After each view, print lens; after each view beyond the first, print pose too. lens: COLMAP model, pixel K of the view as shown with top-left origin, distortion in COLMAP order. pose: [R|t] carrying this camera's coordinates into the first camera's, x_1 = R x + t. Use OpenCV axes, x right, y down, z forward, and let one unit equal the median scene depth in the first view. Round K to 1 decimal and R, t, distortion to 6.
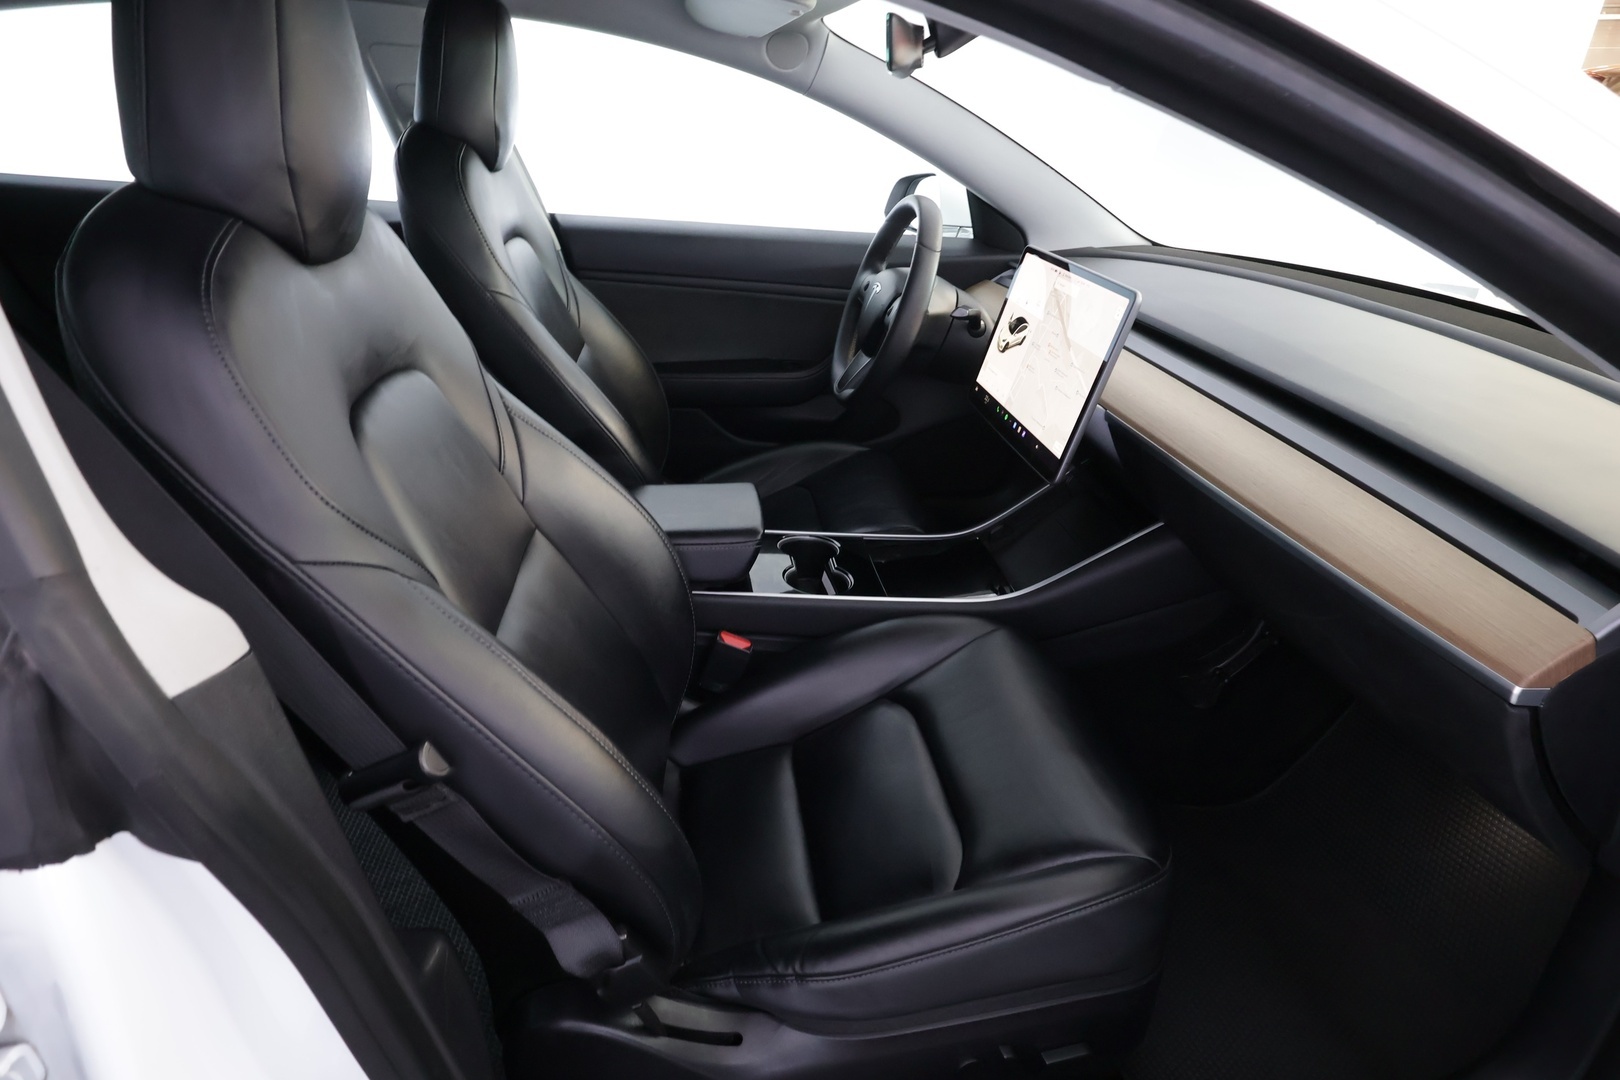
lens RADIAL K [[968.8, 0, 810.0], [0, 968.8, 540.0], [0, 0, 1]] dist [0.031721, -0.000638]
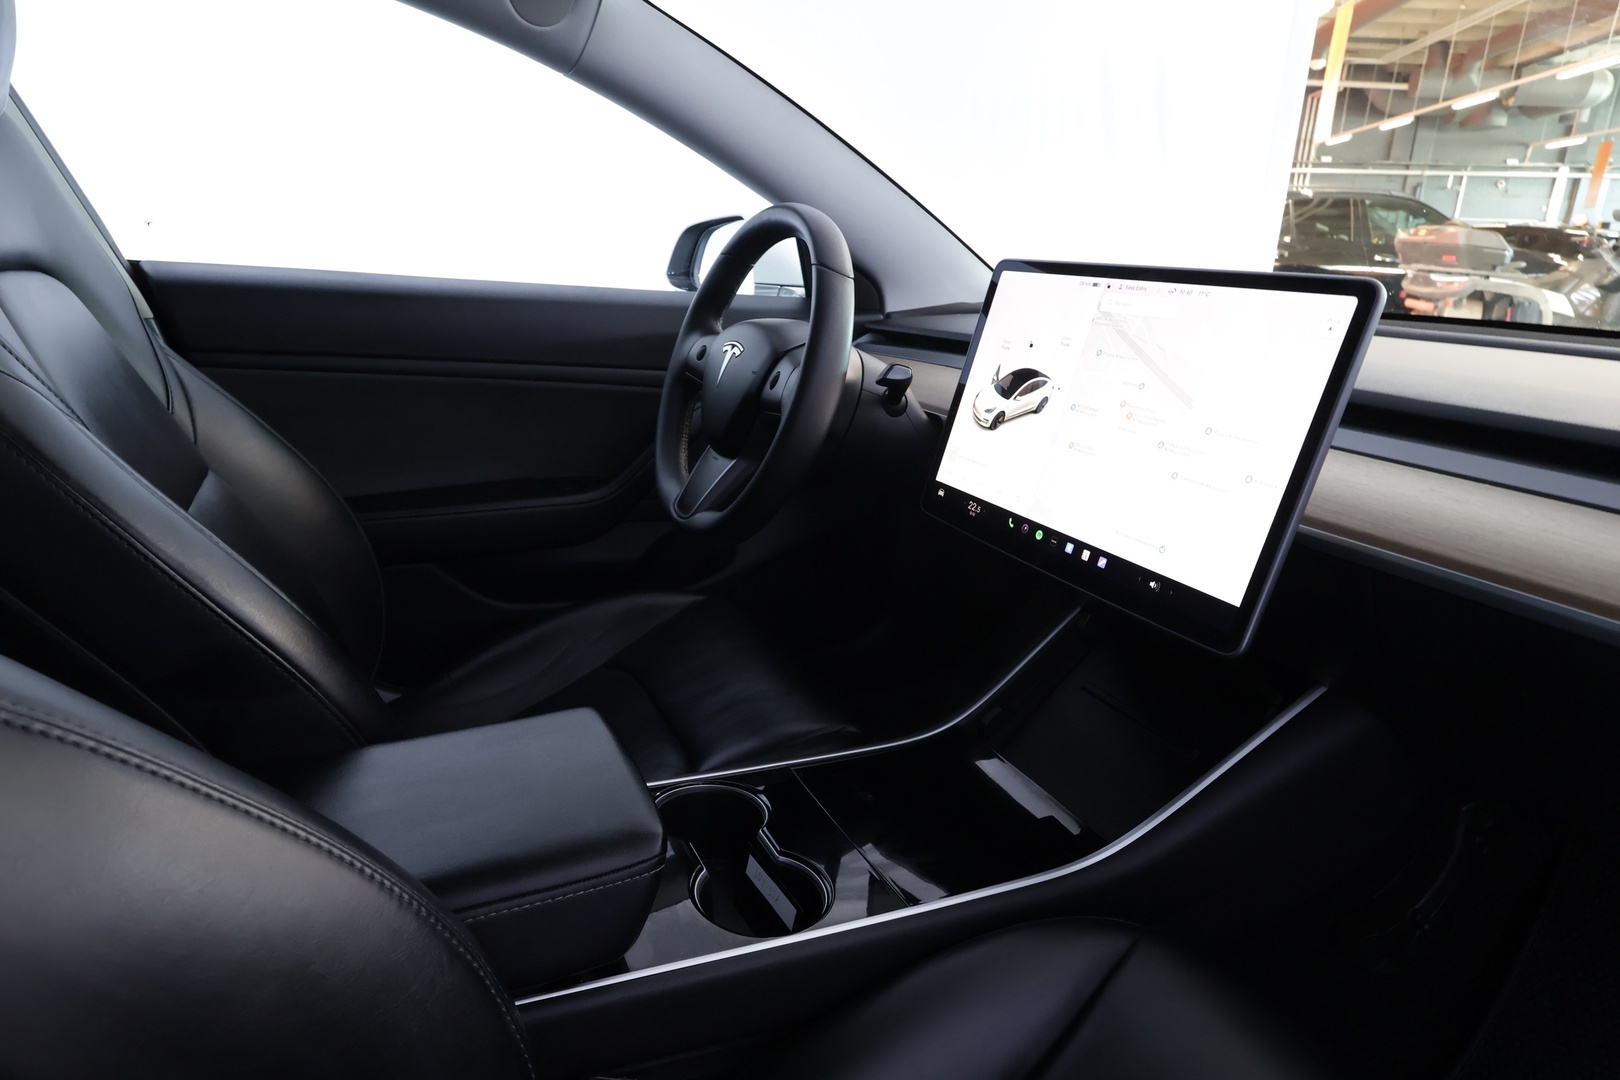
lens RADIAL K [[968.8, 0, 810.0], [0, 968.8, 540.0], [0, 0, 1]] dist [0.031721, -0.000638]
pose [[0.950483, -0.091978, 0.296854, -0.077857], [0.126902, 0.986804, -0.100567, -0.065313], [-0.283686, 0.133259, 0.949613, 0.386537]]
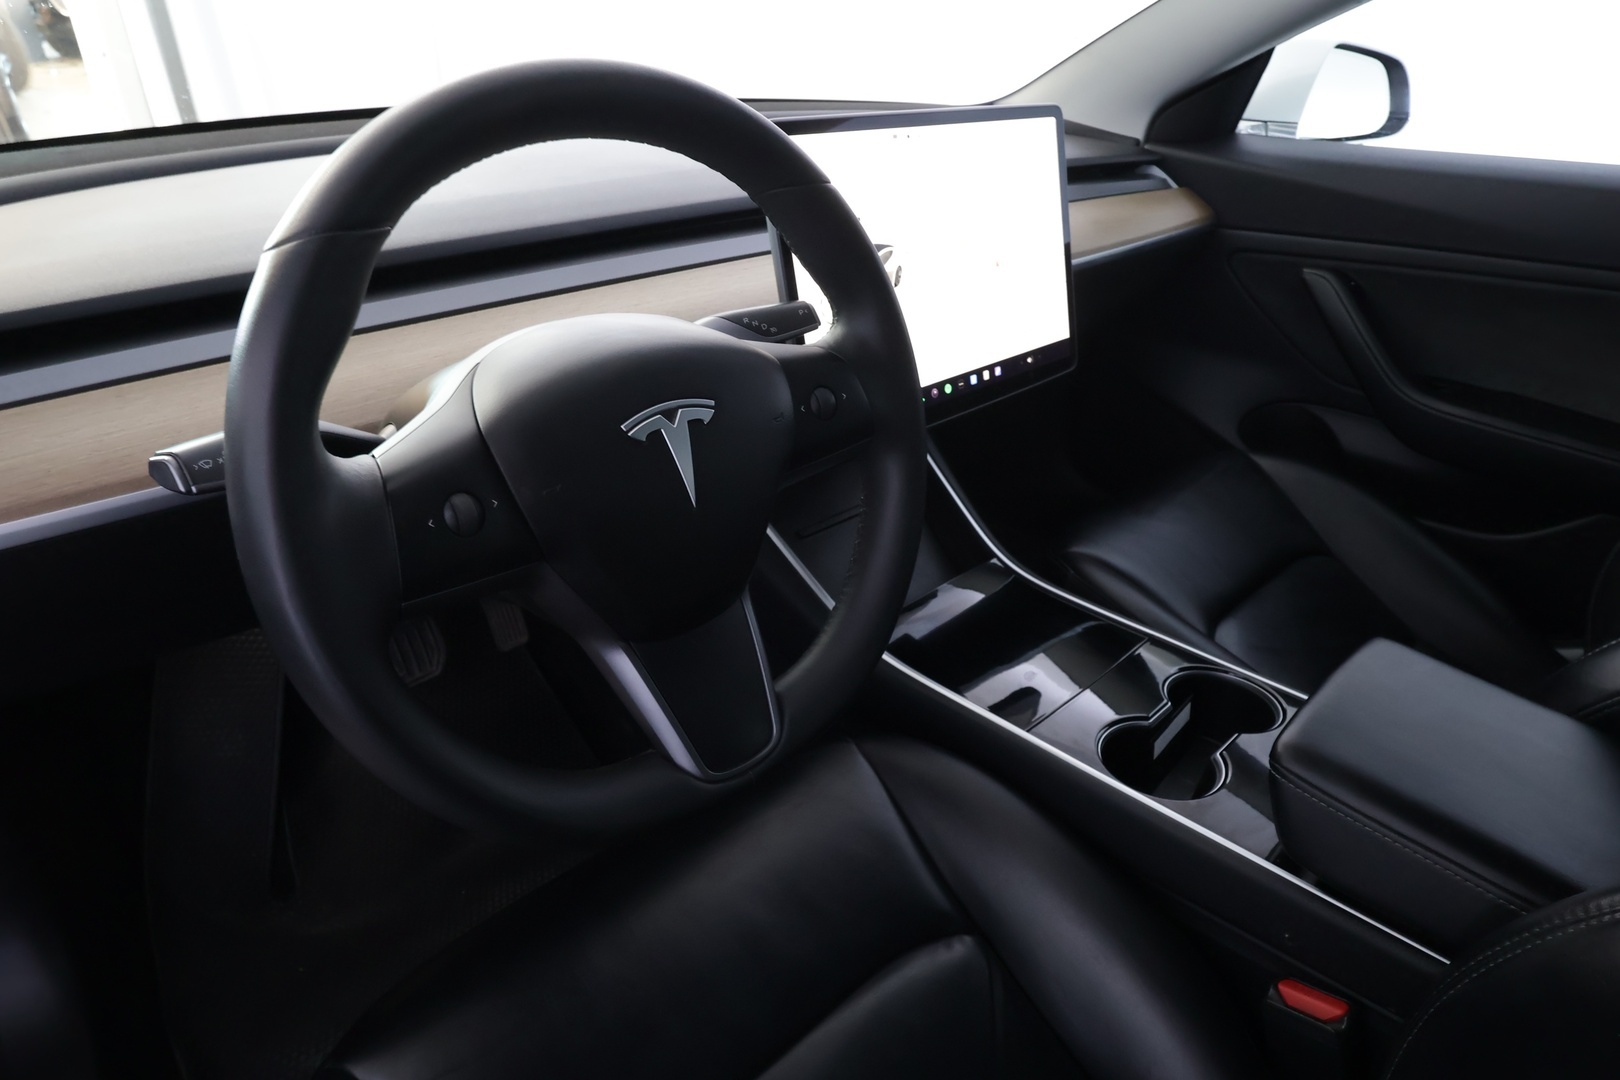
lens RADIAL K [[968.8, 0, 810.0], [0, 968.8, 540.0], [0, 0, 1]] dist [0.031721, -0.000638]
pose [[-0.596016, -0.381193, 0.706722, -0.170019], [0.327931, 0.687836, 0.647567, -0.383152], [-0.732957, 0.617717, -0.284957, 1.021556]]
